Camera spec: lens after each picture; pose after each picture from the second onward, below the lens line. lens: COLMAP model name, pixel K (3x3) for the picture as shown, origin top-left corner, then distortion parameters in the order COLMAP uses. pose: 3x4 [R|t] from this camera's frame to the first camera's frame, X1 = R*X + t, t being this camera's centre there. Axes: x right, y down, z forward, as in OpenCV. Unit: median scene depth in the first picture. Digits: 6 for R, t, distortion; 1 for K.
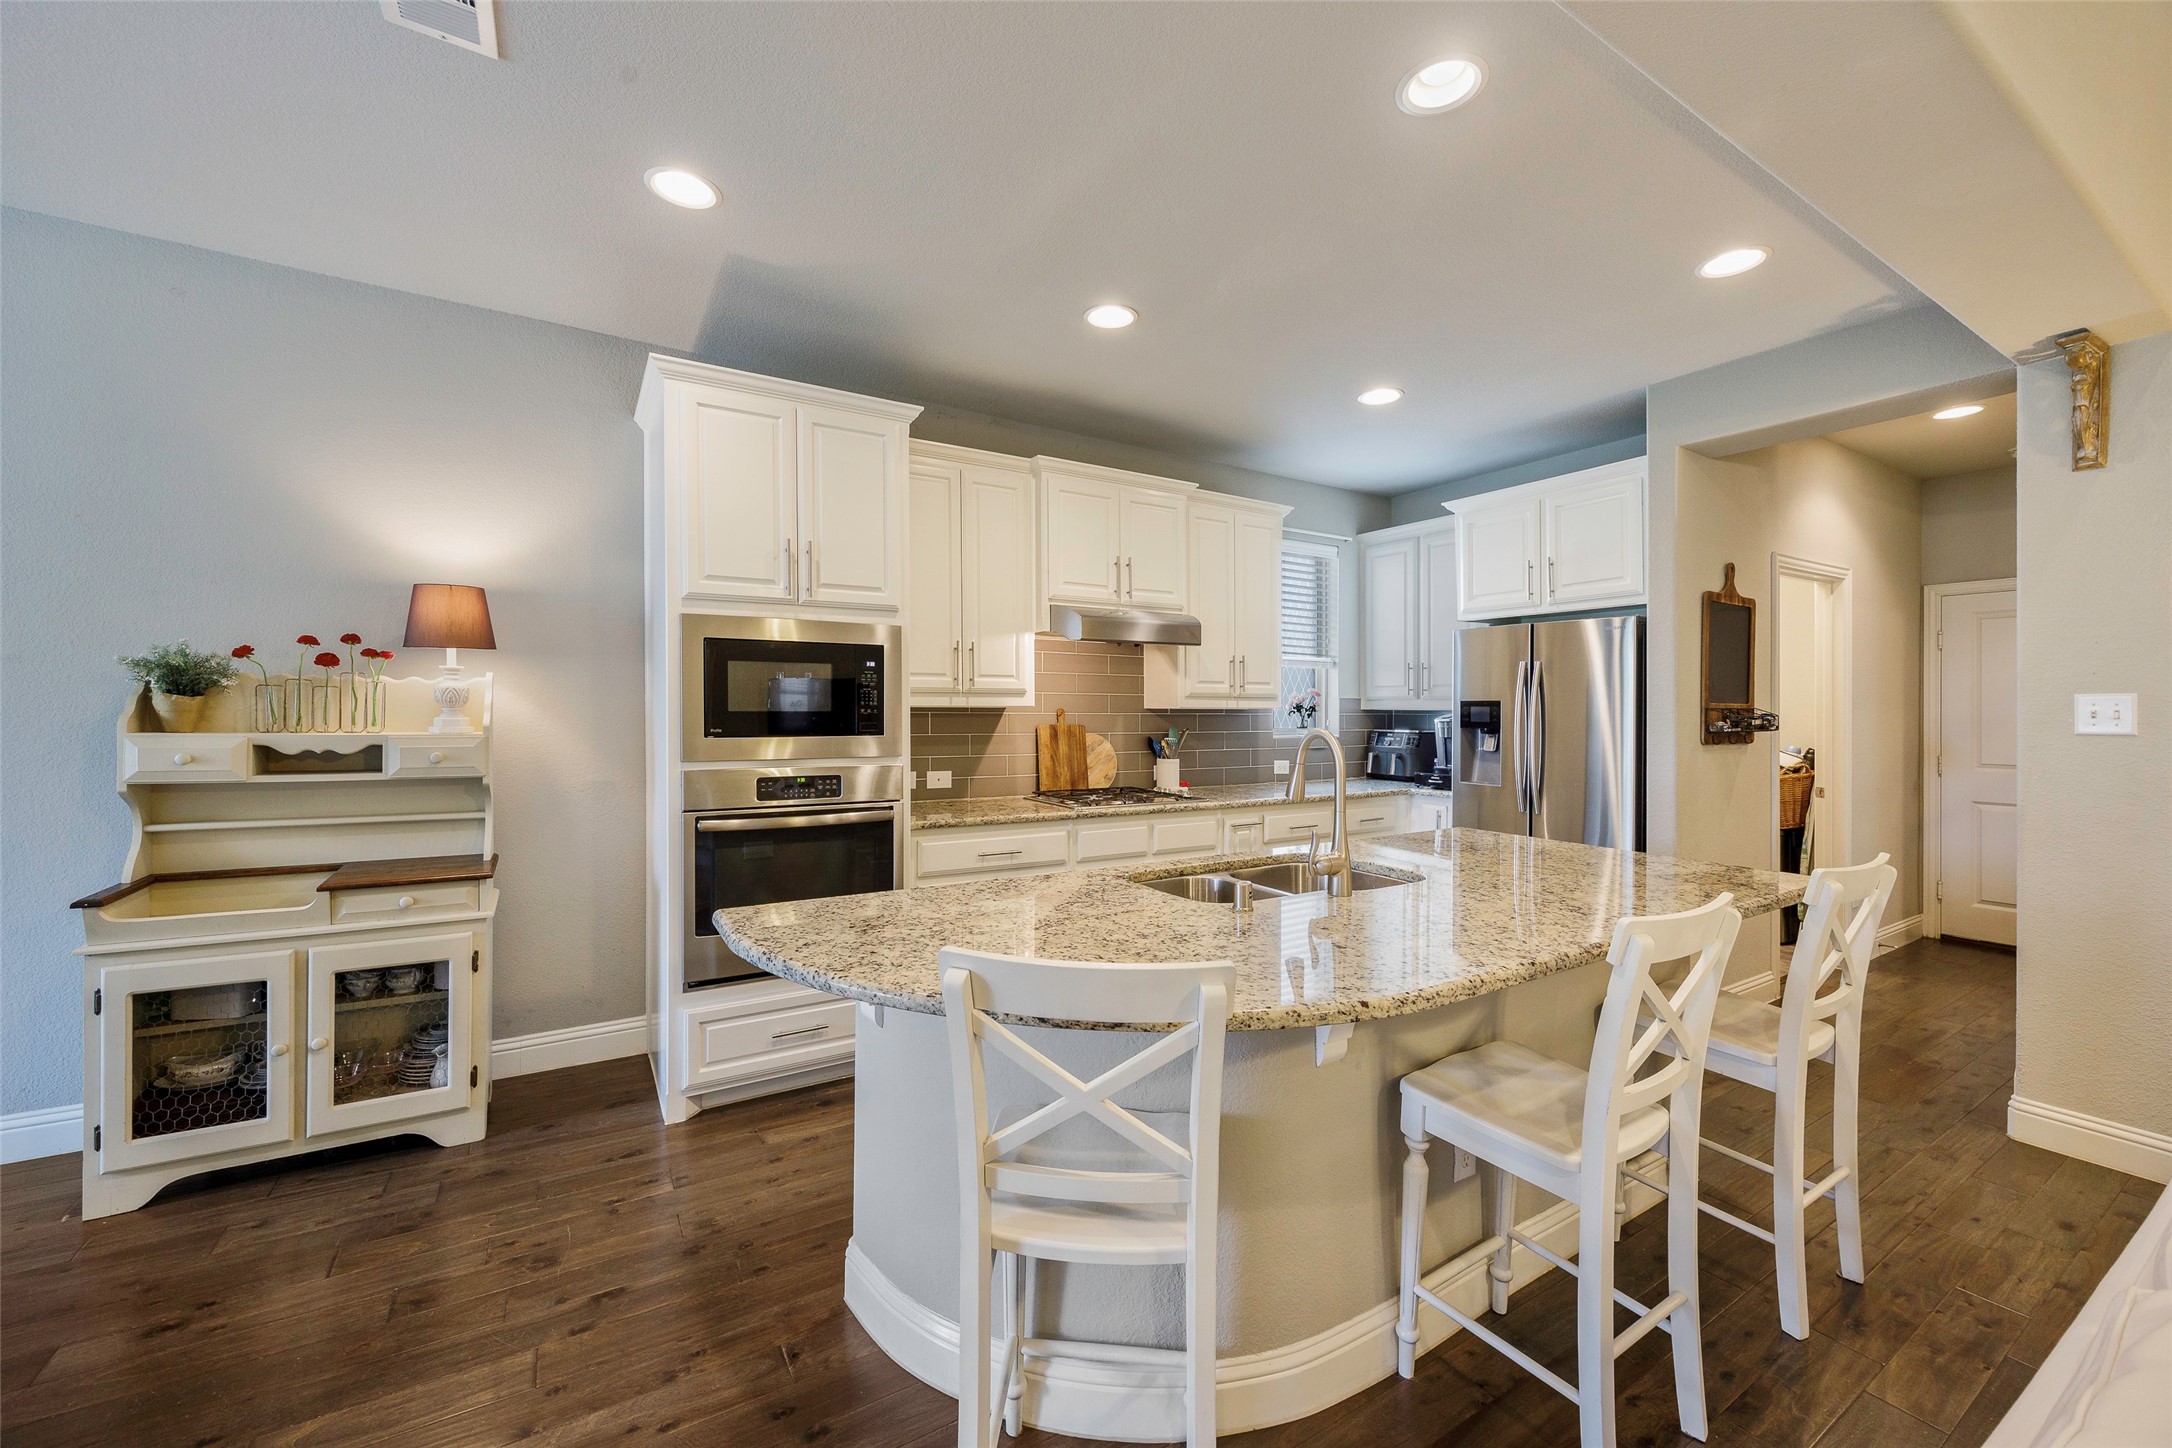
lens RADIAL K [[852.0, 0, 1086.8], [0, 852.0, 723.2], [0, 0, 1]] dist [-0.004988, 0.000309]
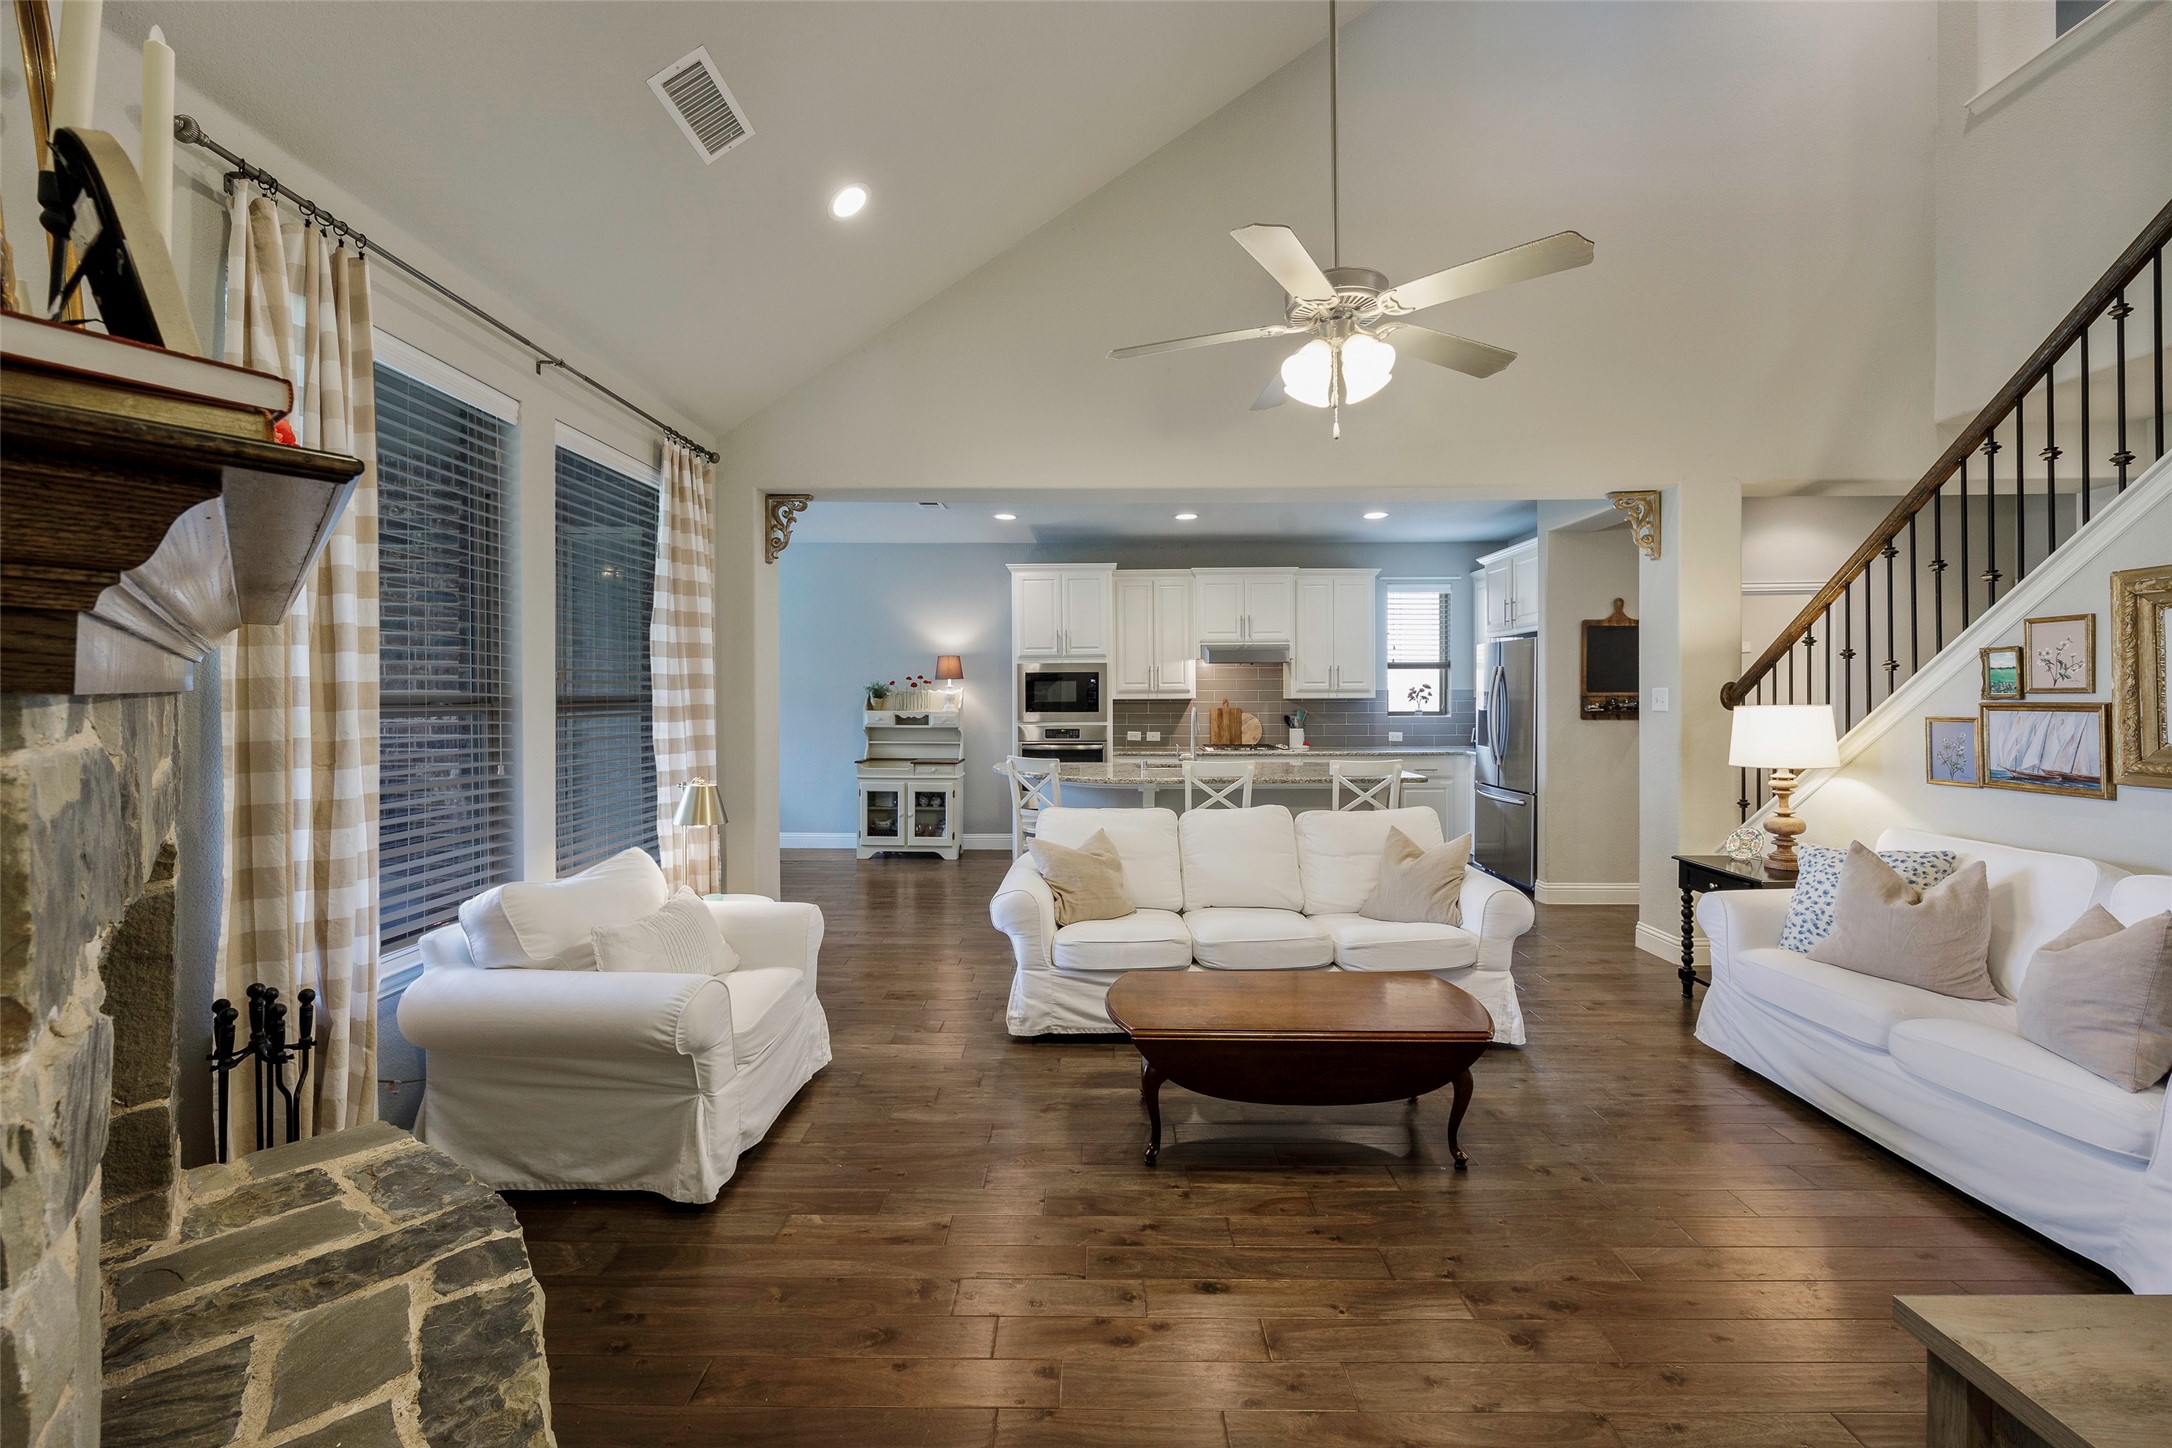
lens RADIAL K [[852.0, 0, 1052.3], [0, 852.0, 719.0], [0, 0, 1]] dist [-0.004988, 0.000309]
pose [[0.827301, 0.005442, -0.561733, 0.922211], [0.000470, 0.999946, 0.010380, 0.008286], [0.561759, -0.008851, 0.827254, -0.929225]]
